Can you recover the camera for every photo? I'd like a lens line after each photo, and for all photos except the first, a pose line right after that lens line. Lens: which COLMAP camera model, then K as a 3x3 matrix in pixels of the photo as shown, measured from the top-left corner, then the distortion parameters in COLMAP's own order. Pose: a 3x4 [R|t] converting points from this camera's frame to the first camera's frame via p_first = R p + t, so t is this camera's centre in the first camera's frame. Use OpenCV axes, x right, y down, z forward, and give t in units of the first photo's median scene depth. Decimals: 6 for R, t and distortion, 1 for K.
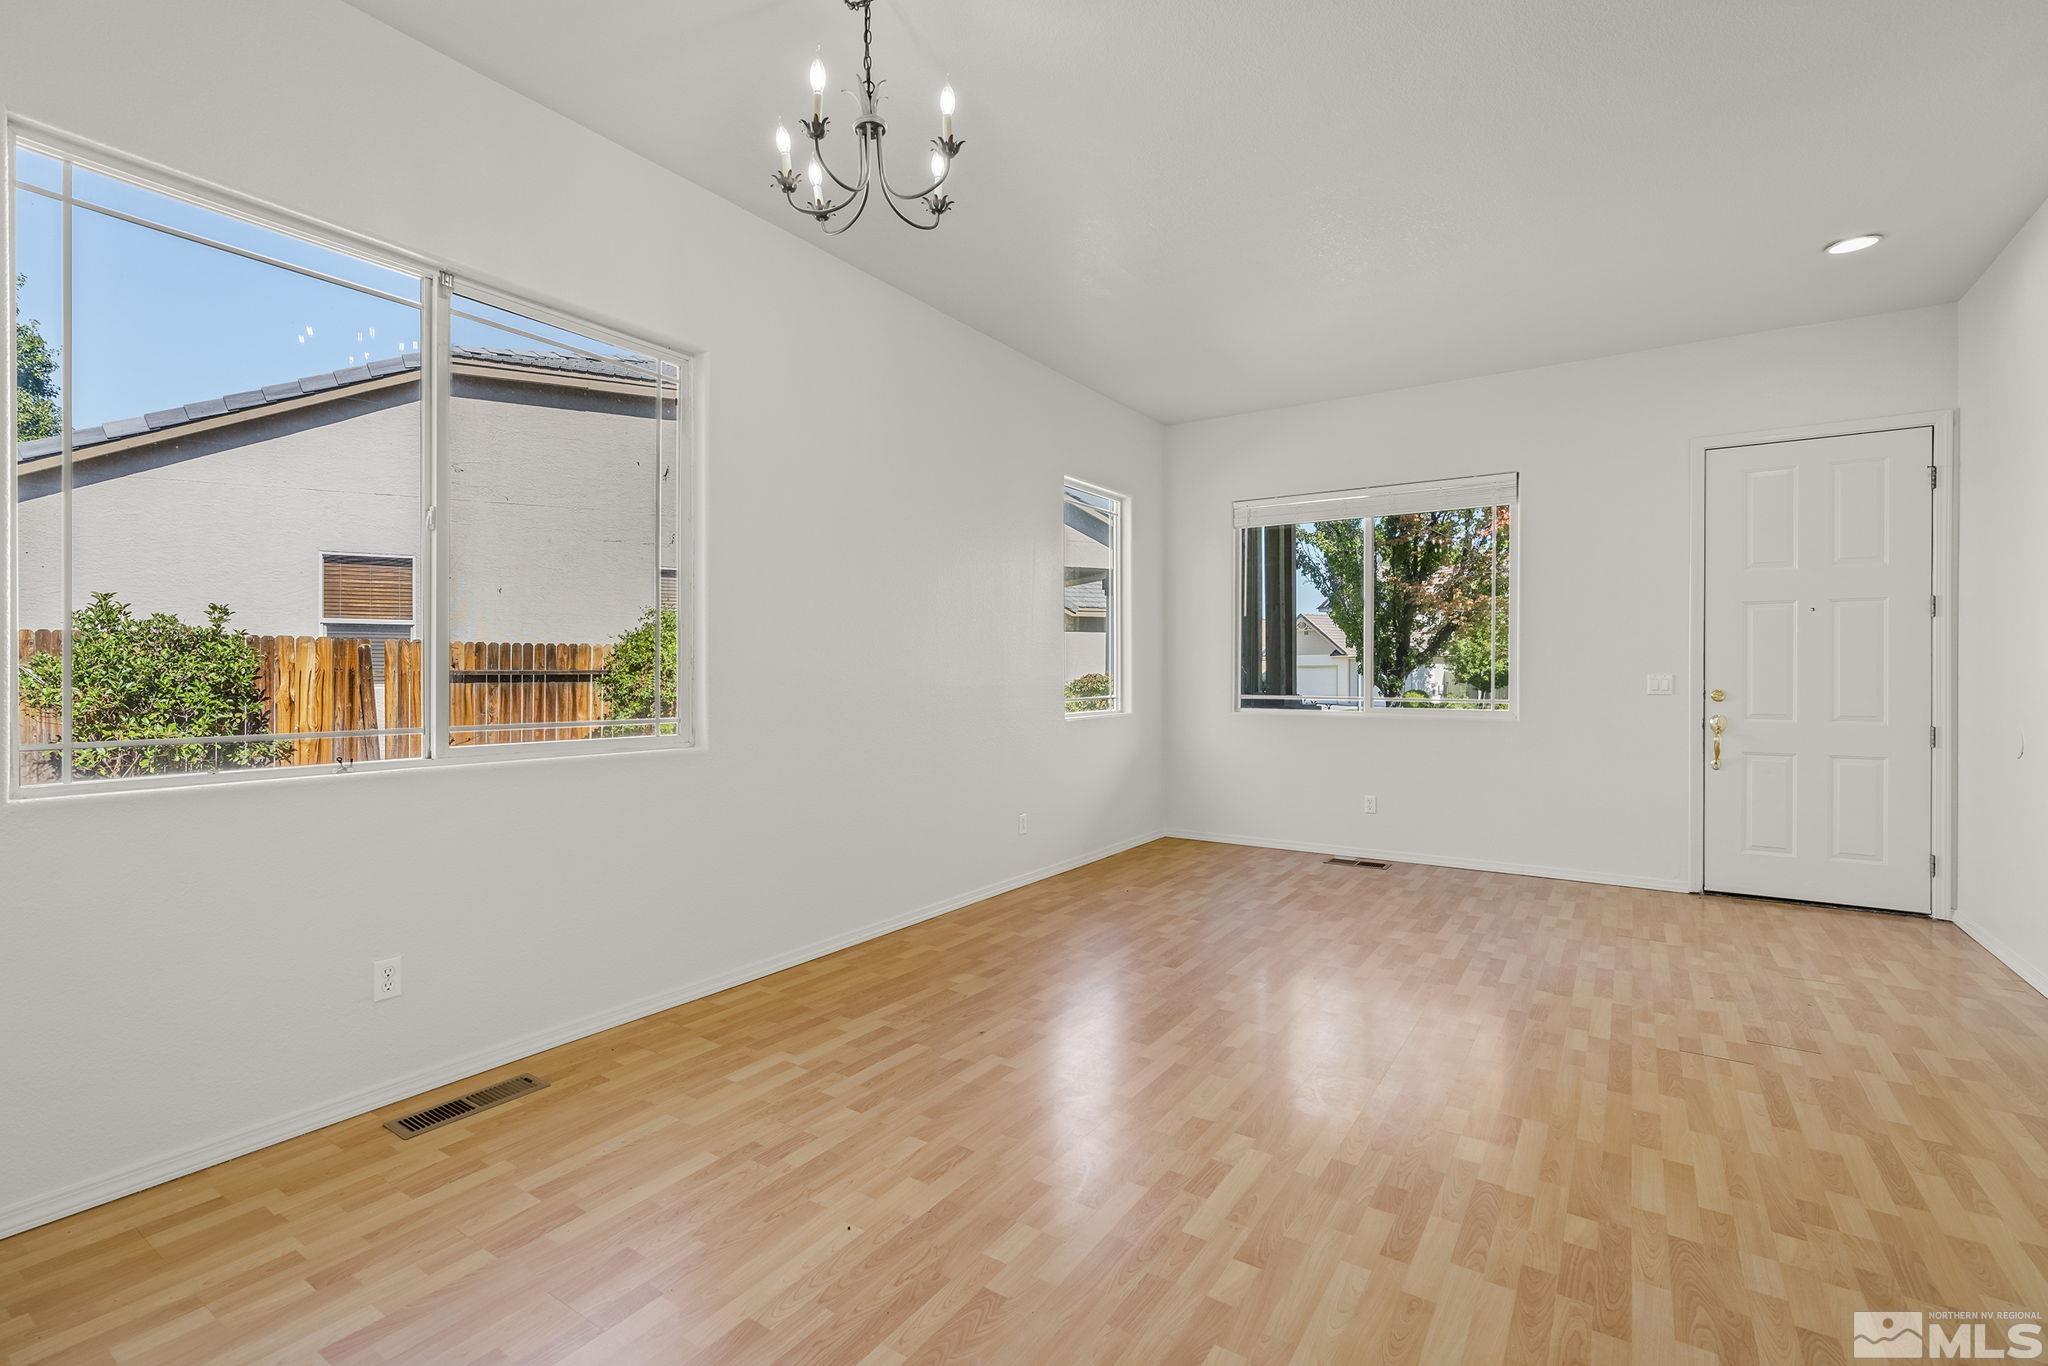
lens RADIAL K [[907.9, 0, 1030.2], [0, 907.9, 670.8], [0, 0, 1]] dist [0.001400, 0.000282]
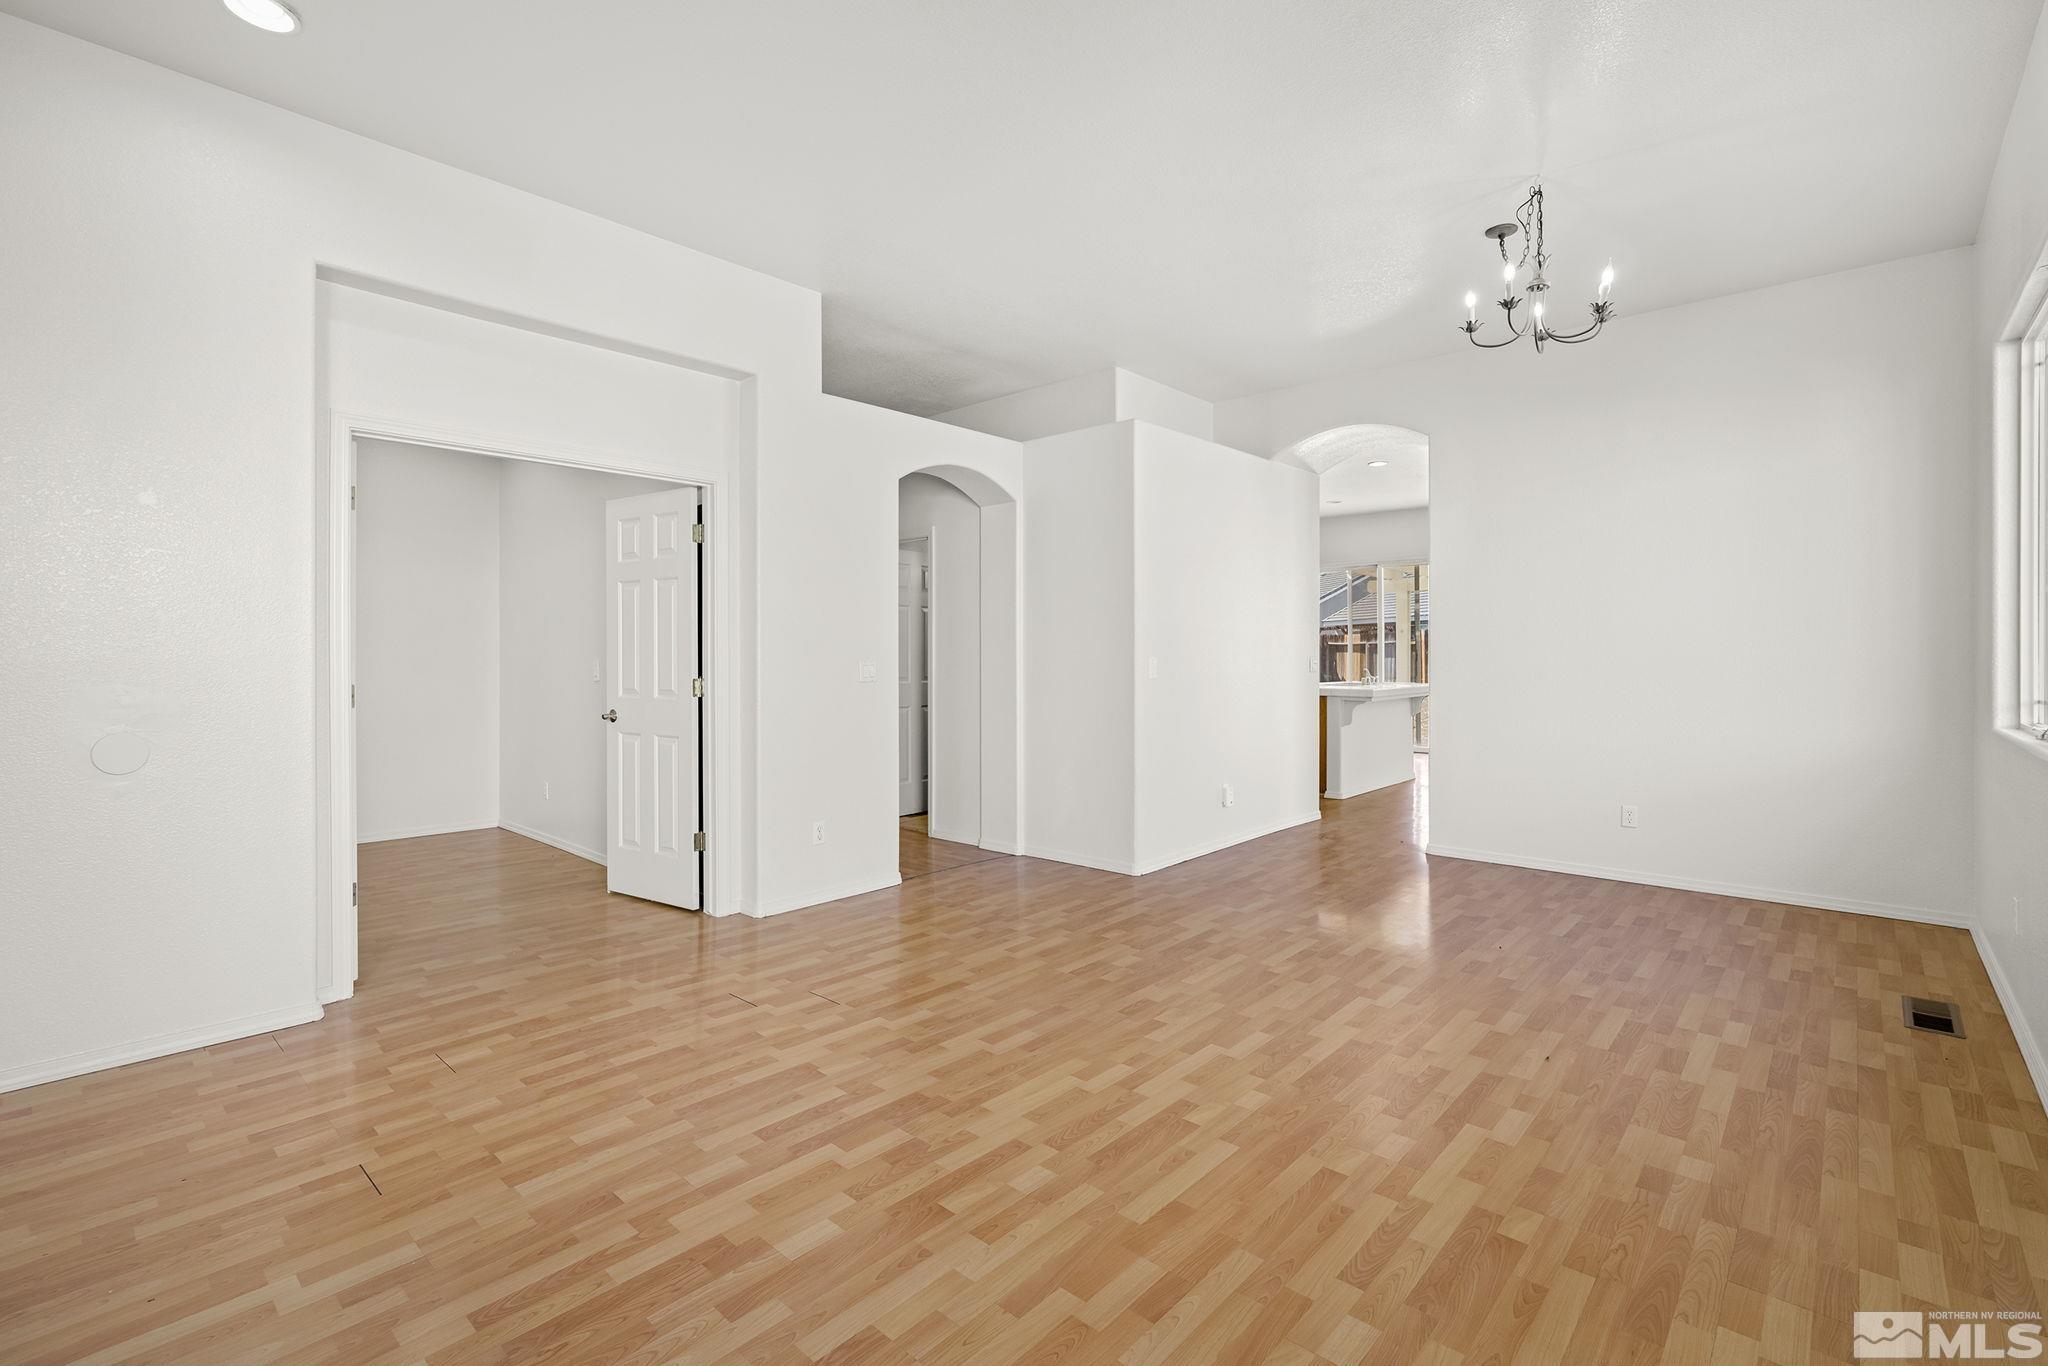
lens RADIAL K [[920.1, 0, 1021.6], [0, 920.1, 659.2], [0, 0, 1]] dist [-0.004326, 0.000252]
pose [[-0.987741, 0.000191, 0.156099, 0.335472], [0.000136, 1.000000, -0.000362, 0.005744], [-0.156099, -0.000336, -0.987741, 2.090607]]
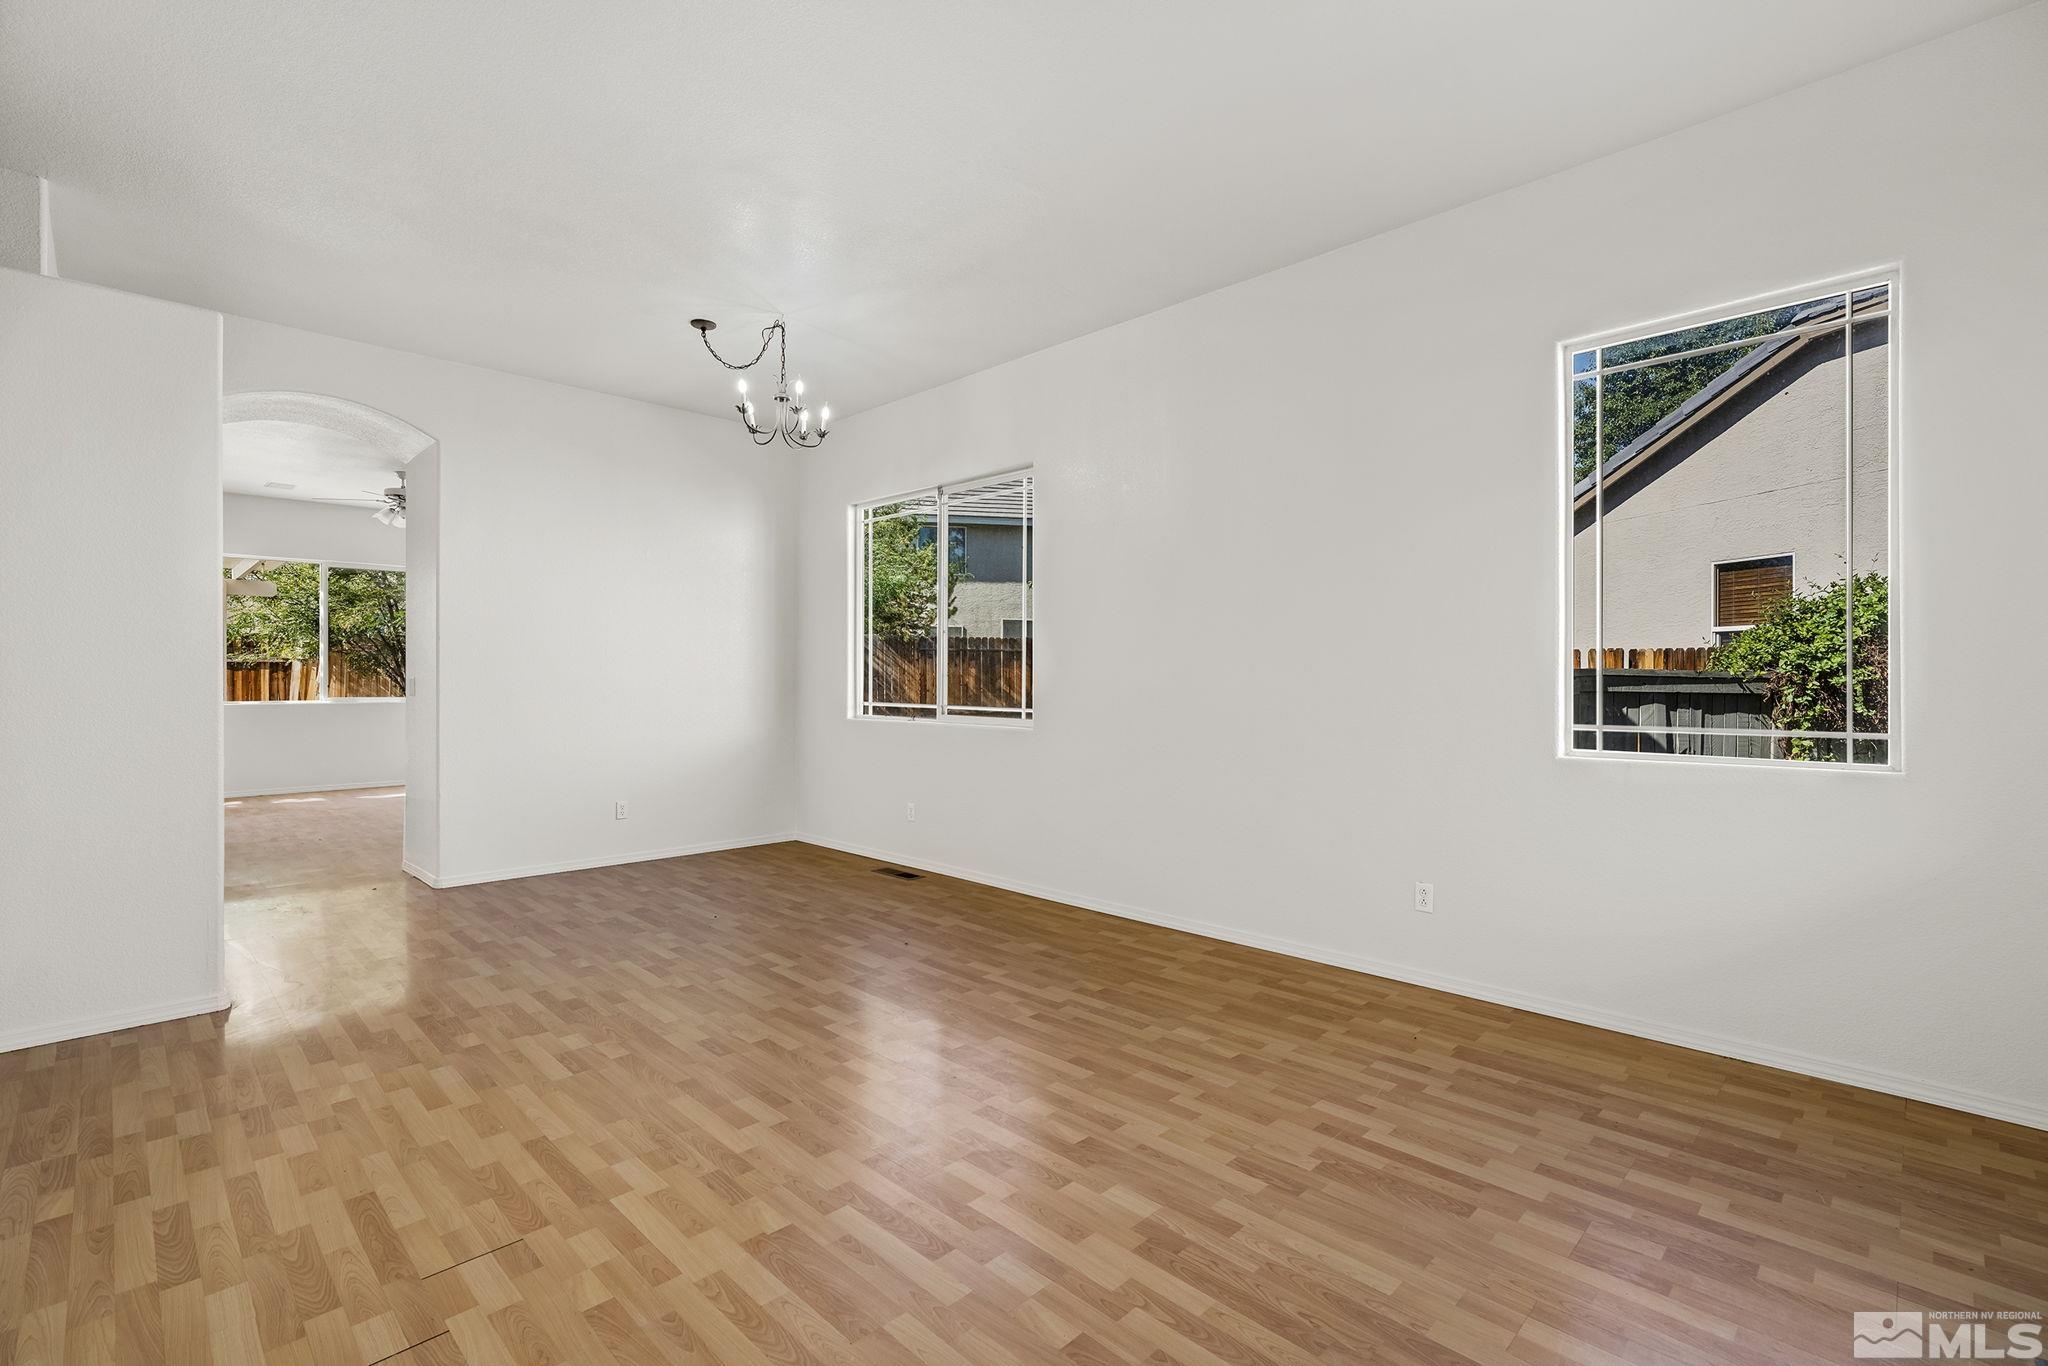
lens RADIAL K [[920.1, 0, 1021.6], [0, 920.1, 659.2], [0, 0, 1]] dist [-0.004326, 0.000252]
pose [[-0.198260, -0.025146, -0.979827, 1.334413], [0.000760, 0.999667, -0.025809, 0.013213], [0.980149, -0.005861, -0.198175, 1.520643]]
